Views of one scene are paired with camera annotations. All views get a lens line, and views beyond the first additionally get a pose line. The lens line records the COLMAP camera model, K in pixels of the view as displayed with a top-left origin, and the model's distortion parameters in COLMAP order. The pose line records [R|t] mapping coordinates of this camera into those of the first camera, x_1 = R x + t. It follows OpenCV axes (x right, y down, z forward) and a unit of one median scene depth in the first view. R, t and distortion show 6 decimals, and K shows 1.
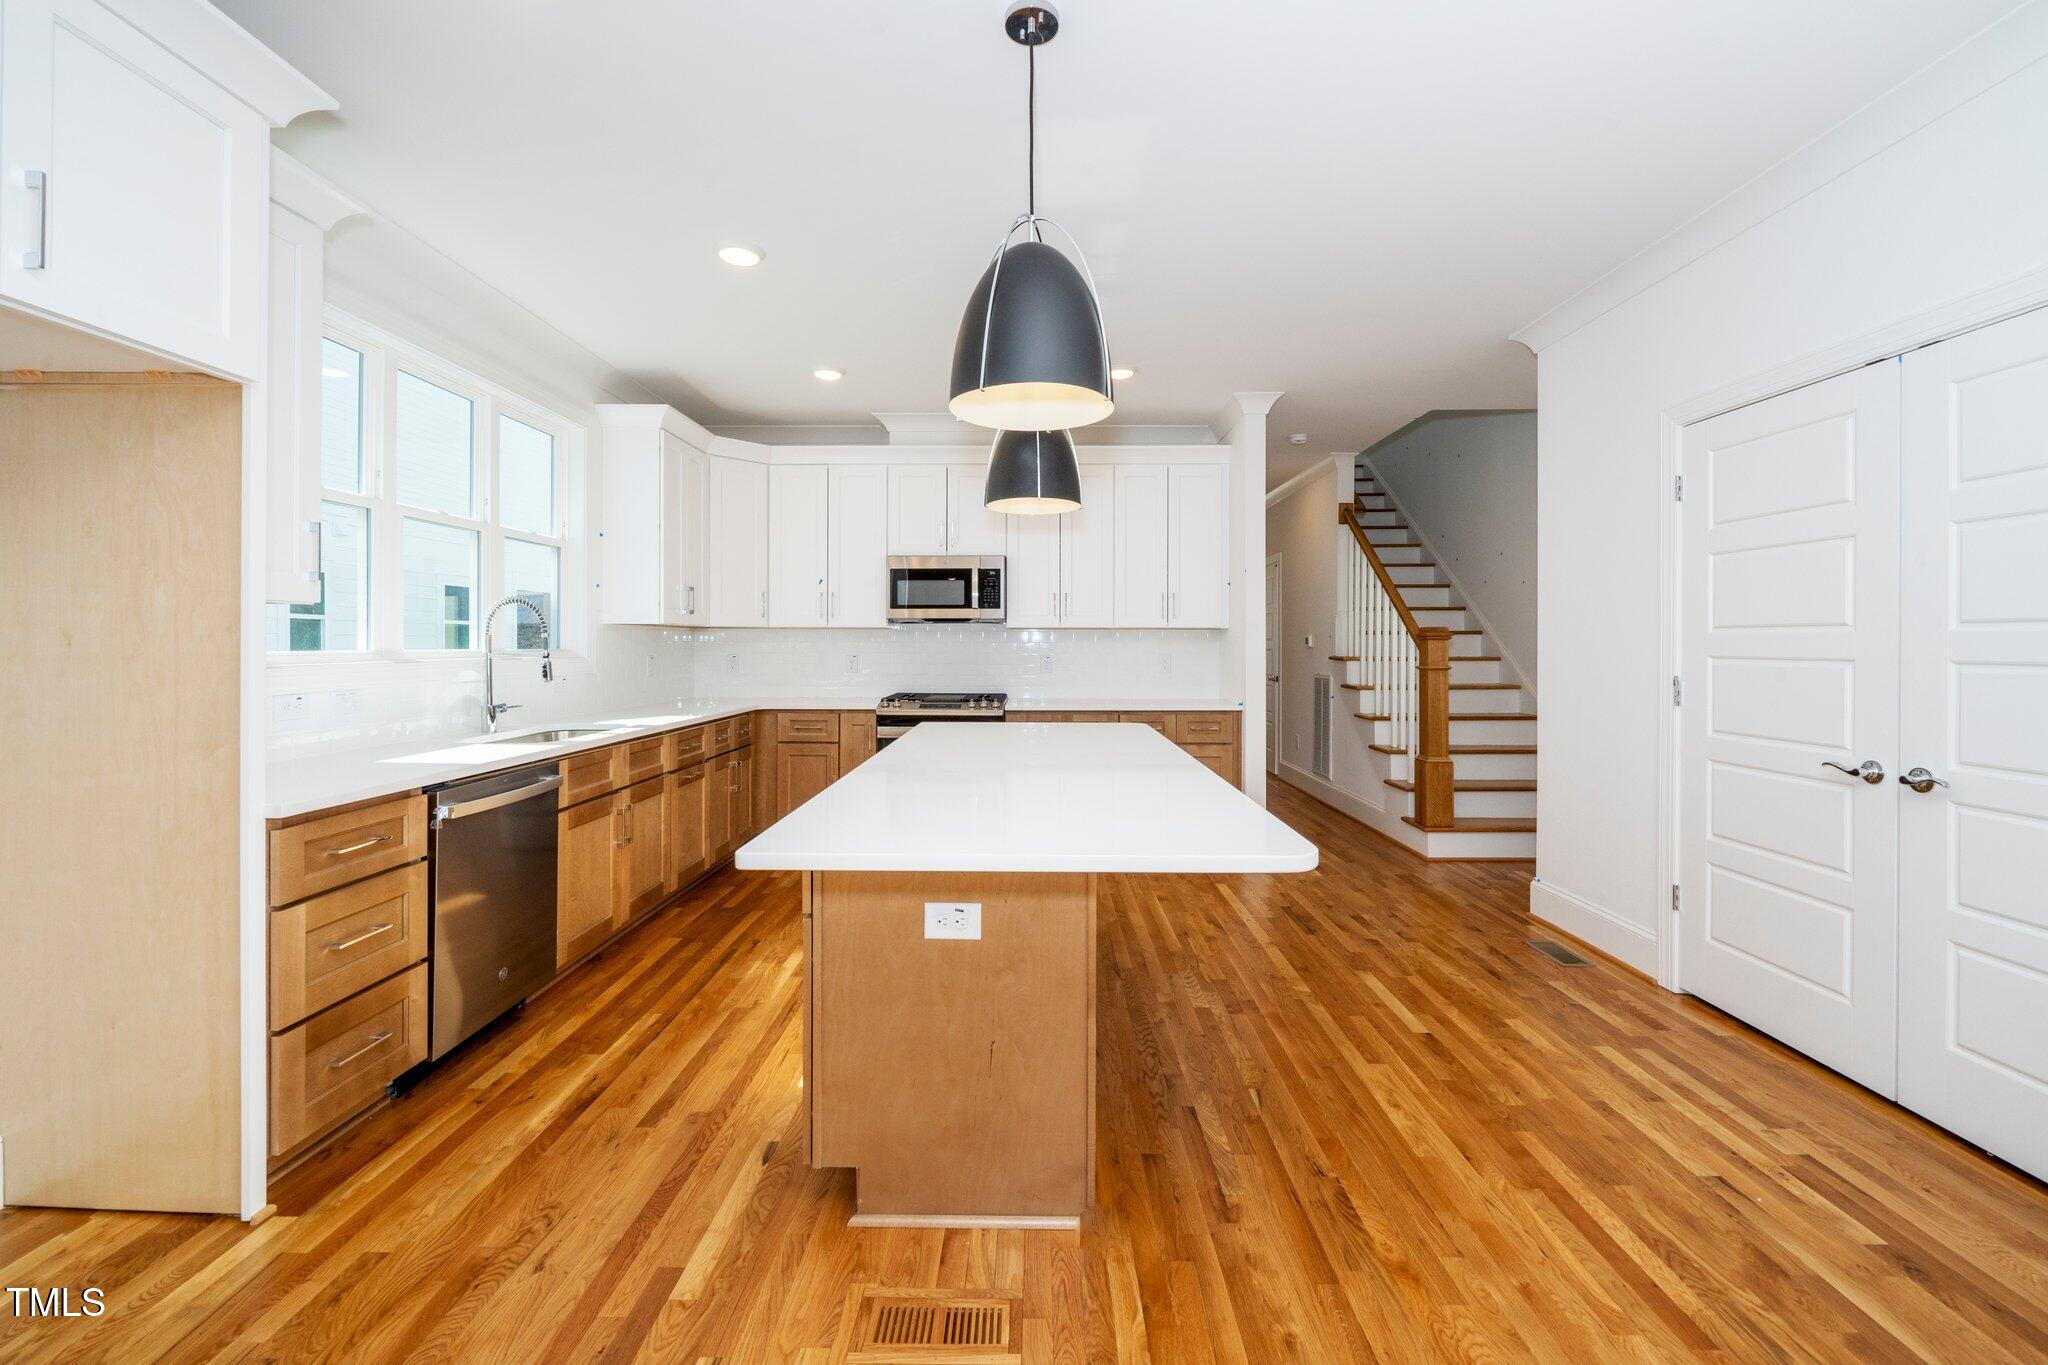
lens RADIAL K [[824.2, 0, 1013.0], [0, 824.2, 653.4], [0, 0, 1]] dist [0.000081, 0.000077]
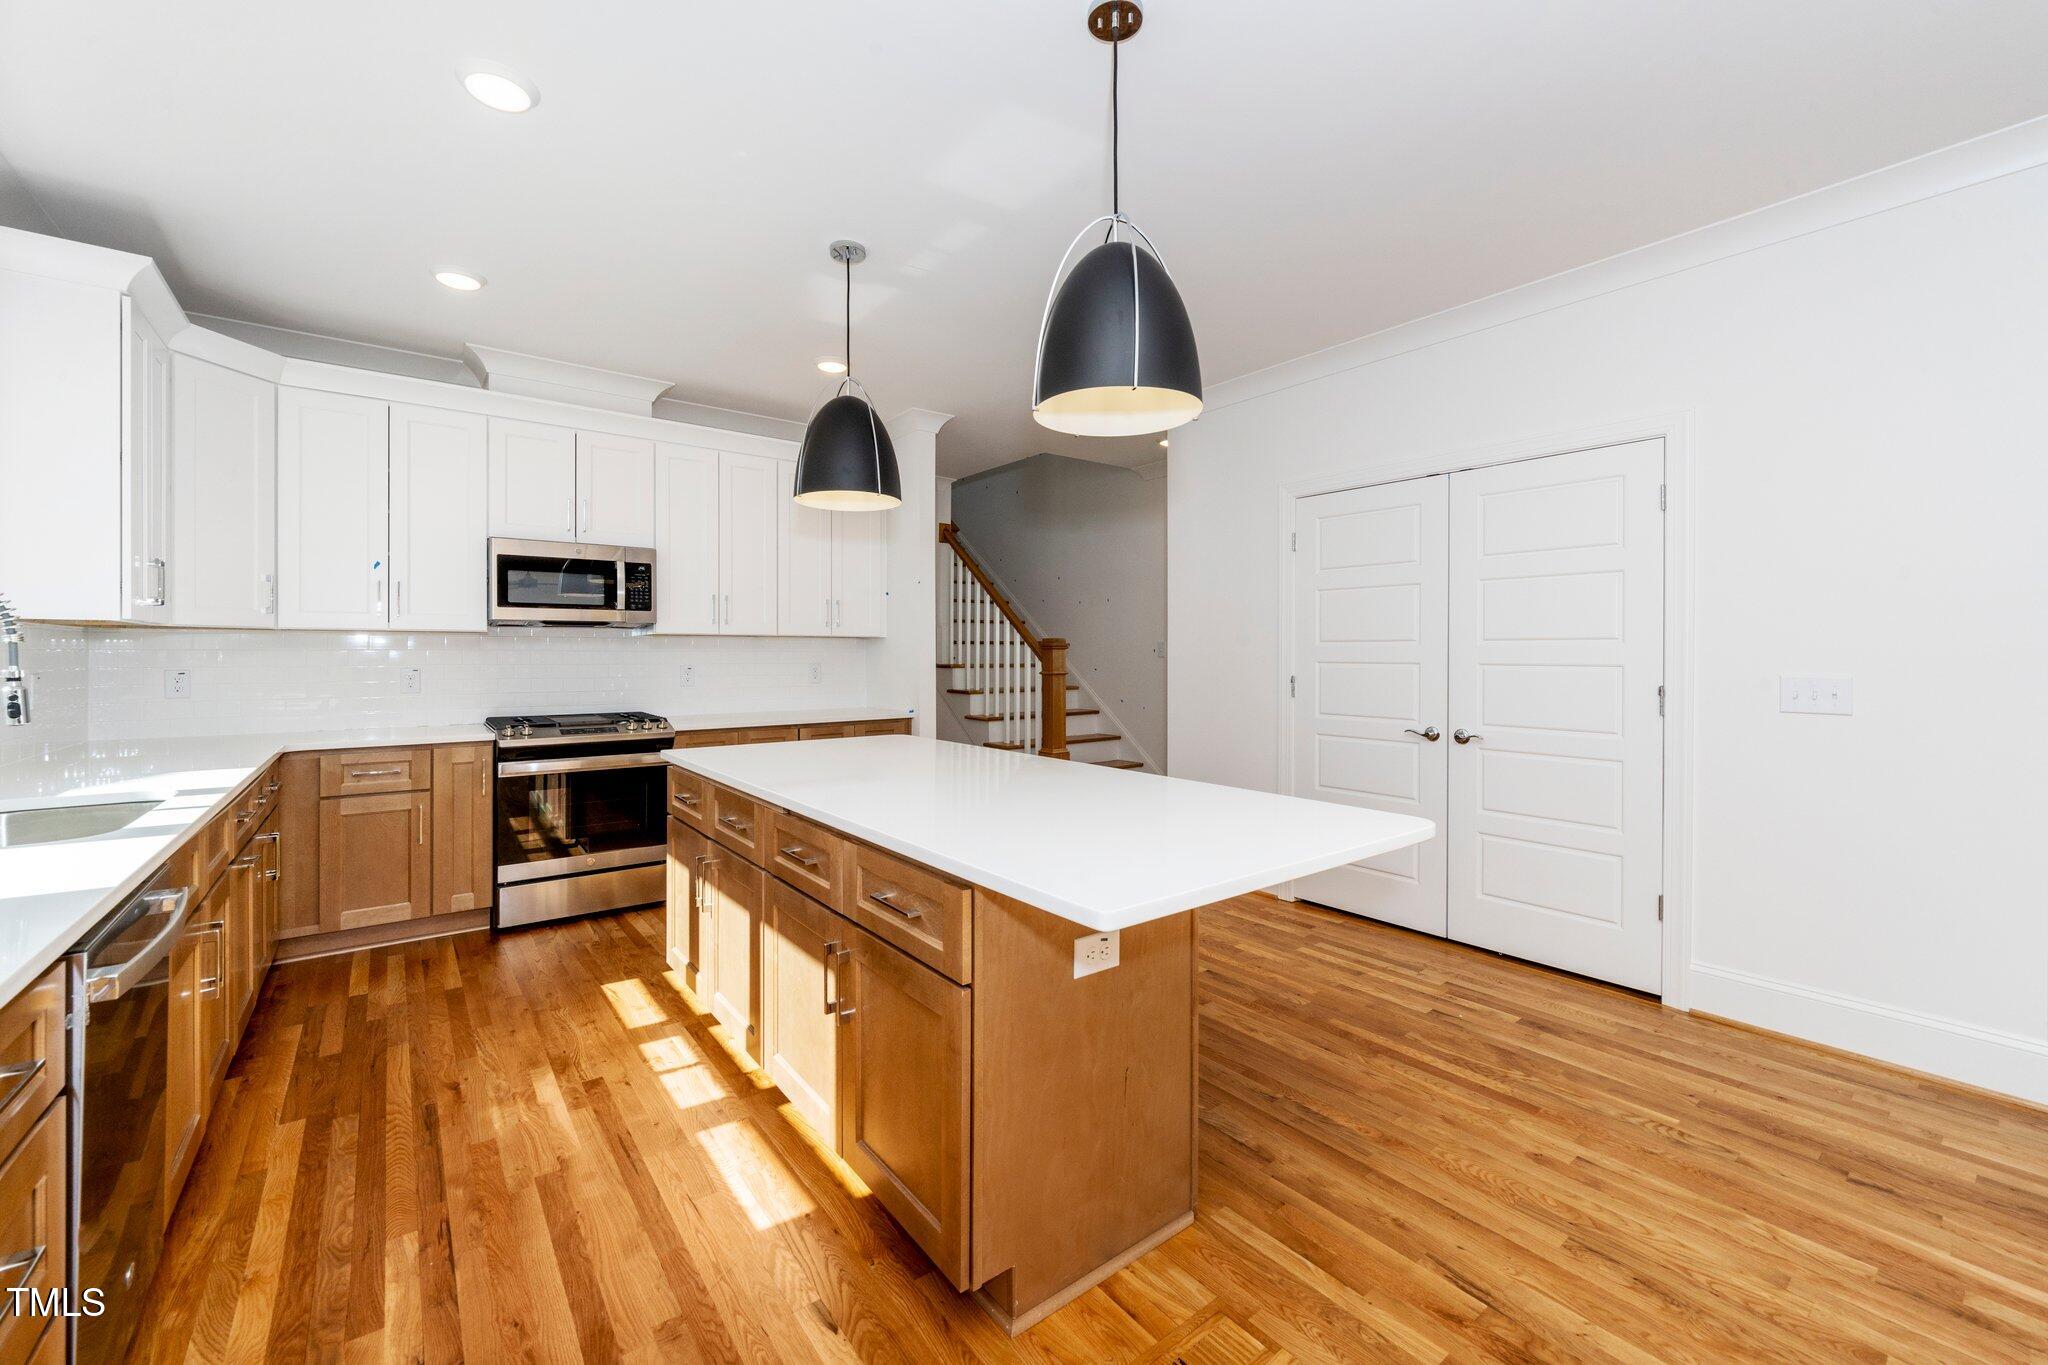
lens RADIAL K [[824.2, 0, 1005.7], [0, 824.2, 661.3], [0, 0, 1]] dist [0.000081, 0.000077]
pose [[0.784966, -0.008210, 0.619484, -0.350984], [0.008056, 0.999963, 0.003044, -0.003491], [-0.619486, 0.002601, 0.785003, 0.160756]]
